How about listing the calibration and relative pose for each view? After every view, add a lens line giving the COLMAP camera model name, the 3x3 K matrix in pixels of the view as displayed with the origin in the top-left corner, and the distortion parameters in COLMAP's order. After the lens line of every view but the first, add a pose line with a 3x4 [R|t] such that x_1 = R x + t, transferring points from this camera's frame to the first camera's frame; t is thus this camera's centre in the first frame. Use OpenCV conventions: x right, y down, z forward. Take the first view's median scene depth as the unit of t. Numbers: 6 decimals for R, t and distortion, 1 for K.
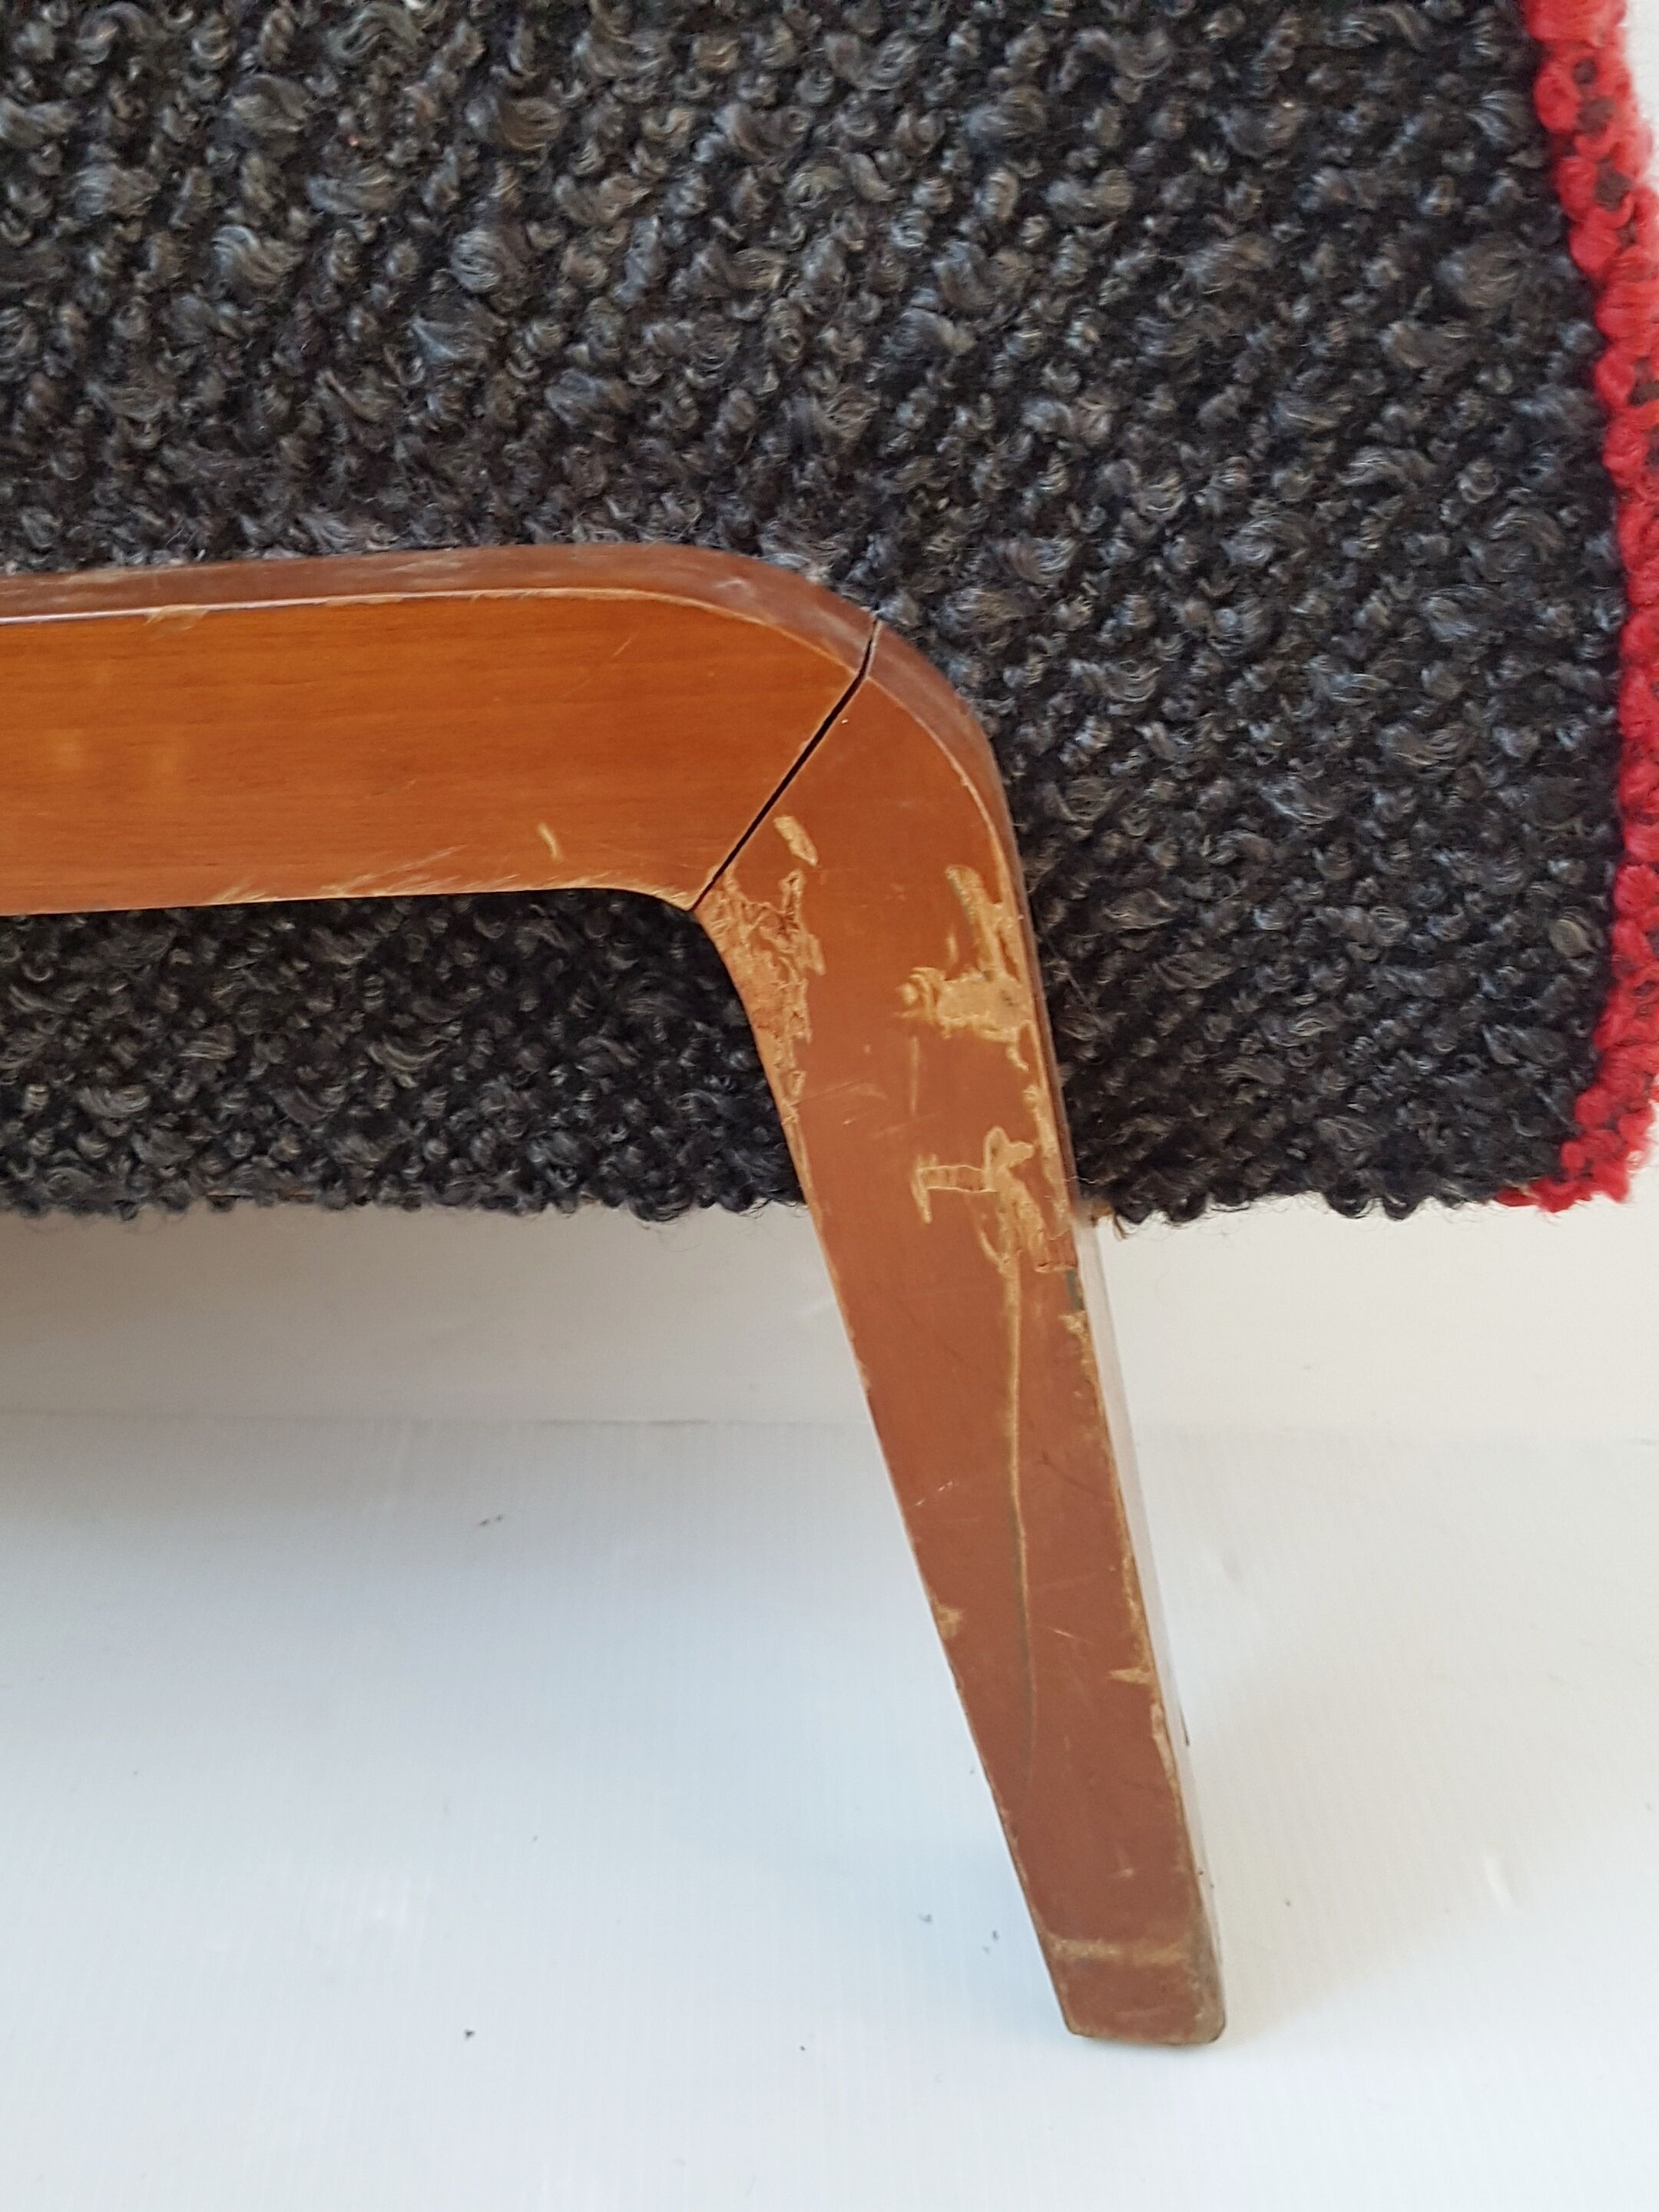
lens RADIAL K [[2245.5, 0, 766.3], [0, 2245.5, 1097.3], [0, 0, 1]] dist [0.280361, -0.660503]
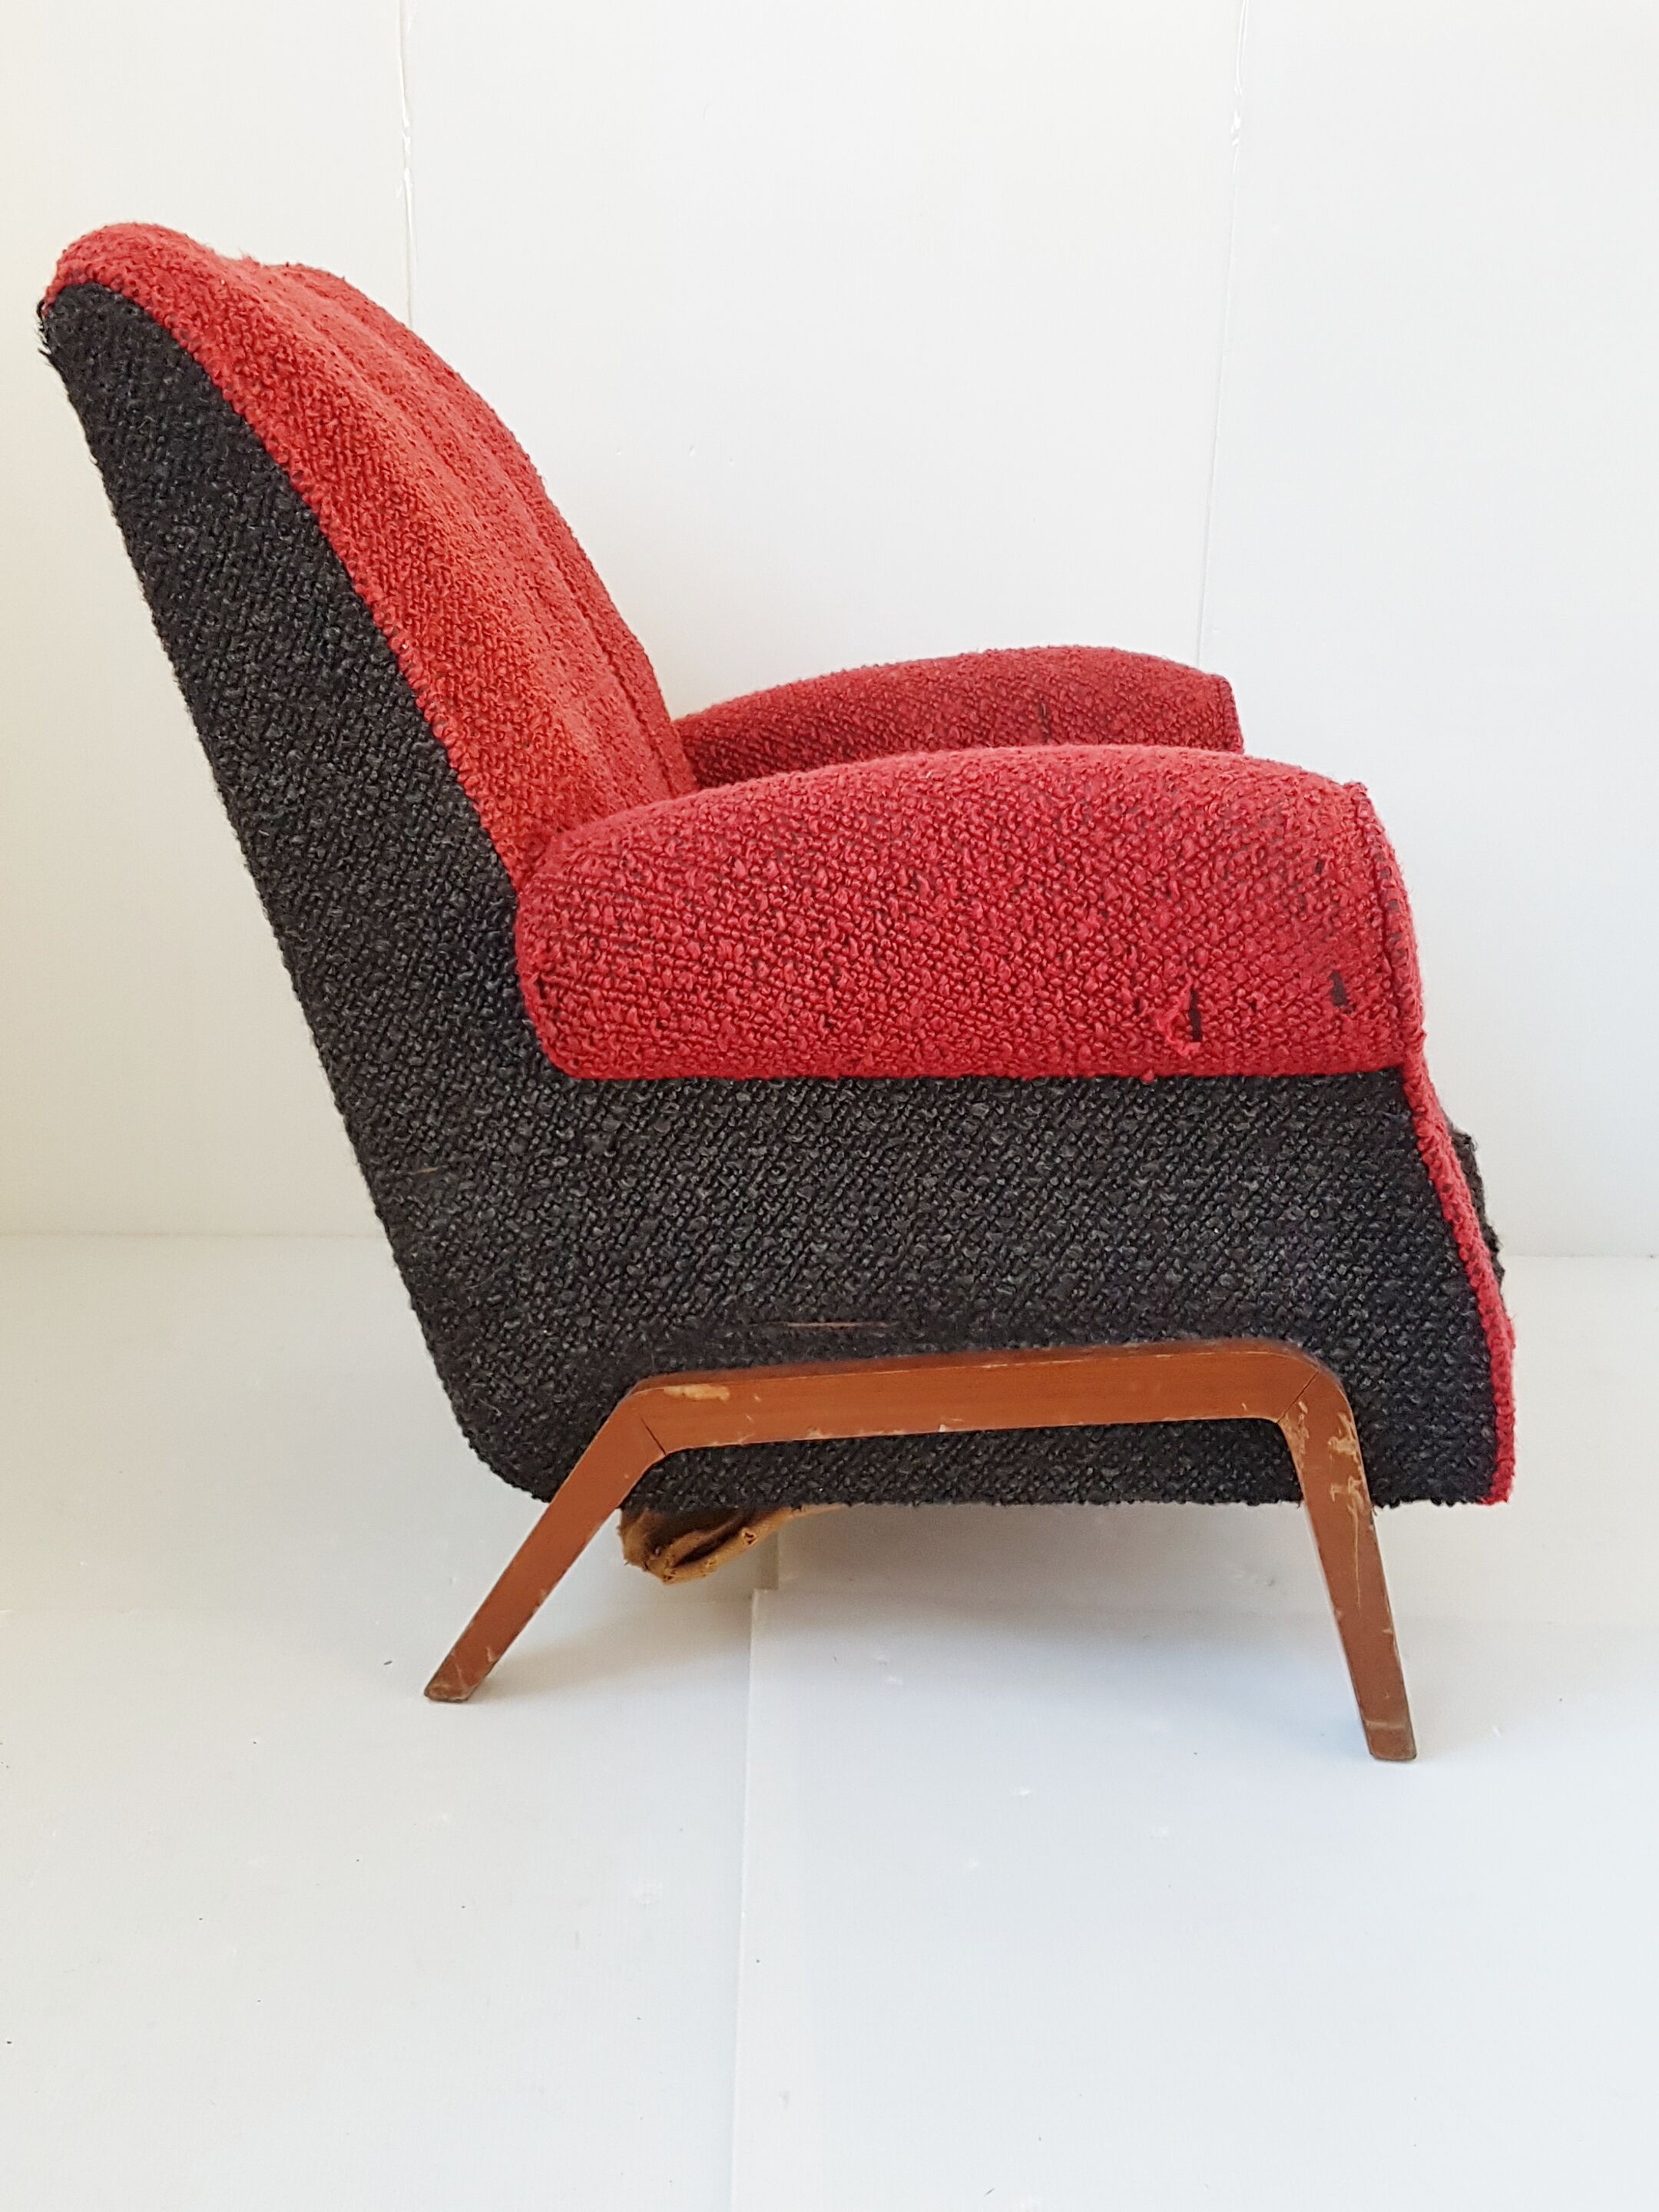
lens RADIAL K [[2245.5, 0, 766.3], [0, 2245.5, 1097.3], [0, 0, 1]] dist [0.280361, -0.660503]
pose [[0.999900, -0.001165, -0.014128, -0.940534], [-0.002191, 0.971944, -0.235204, 0.338509], [0.014005, 0.235211, 0.971843, -3.376550]]
